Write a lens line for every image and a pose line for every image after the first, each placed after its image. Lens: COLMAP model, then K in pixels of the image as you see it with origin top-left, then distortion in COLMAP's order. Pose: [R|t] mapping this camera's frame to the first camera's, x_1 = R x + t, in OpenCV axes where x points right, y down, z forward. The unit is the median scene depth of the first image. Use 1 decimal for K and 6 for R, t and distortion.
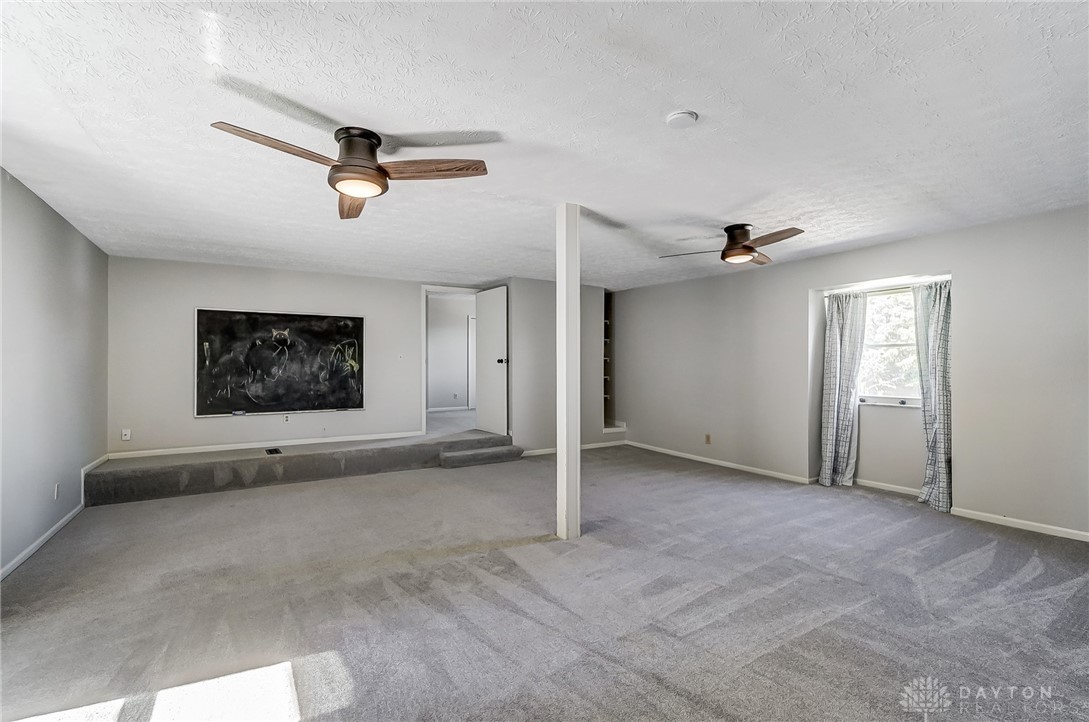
lens RADIAL K [[484.0, 0, 537.3], [0, 484.0, 365.6], [0, 0, 1]] dist [-0.035047, 0.000481]
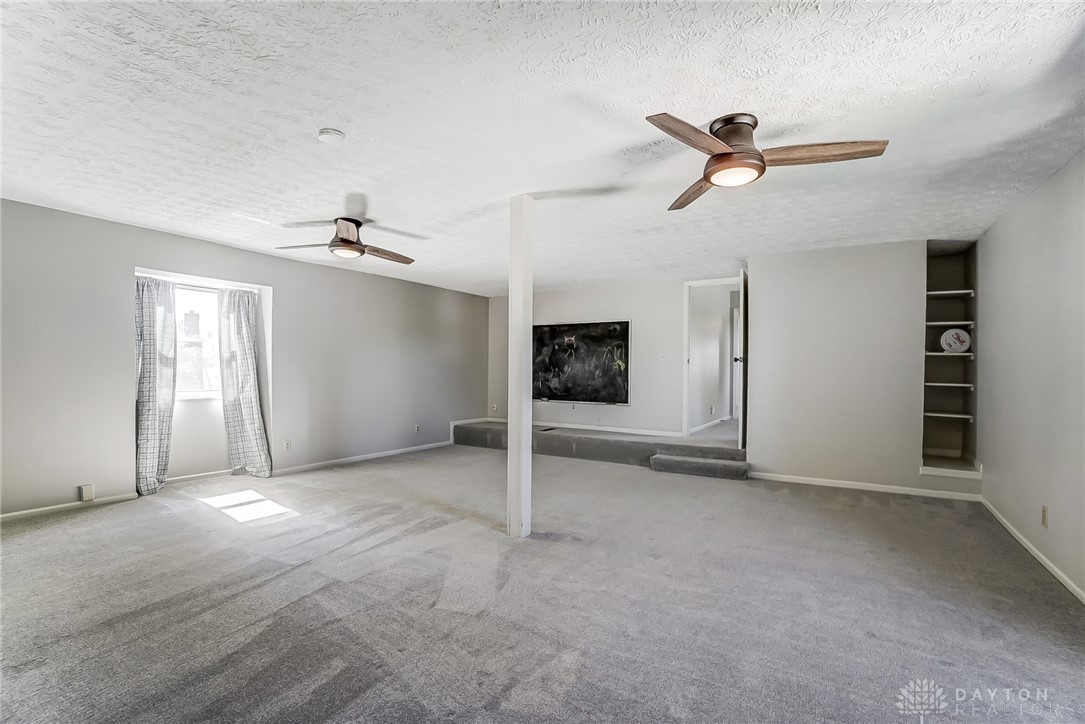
lens RADIAL K [[482.3, 0, 535.3], [0, 482.3, 366.6], [0, 0, 1]] dist [-0.035047, 0.000481]
pose [[0.435515, 0.000398, -0.900181, 0.563683], [-0.007151, 0.999970, -0.003018, 0.009171], [0.900153, 0.007752, 0.435505, 0.352548]]
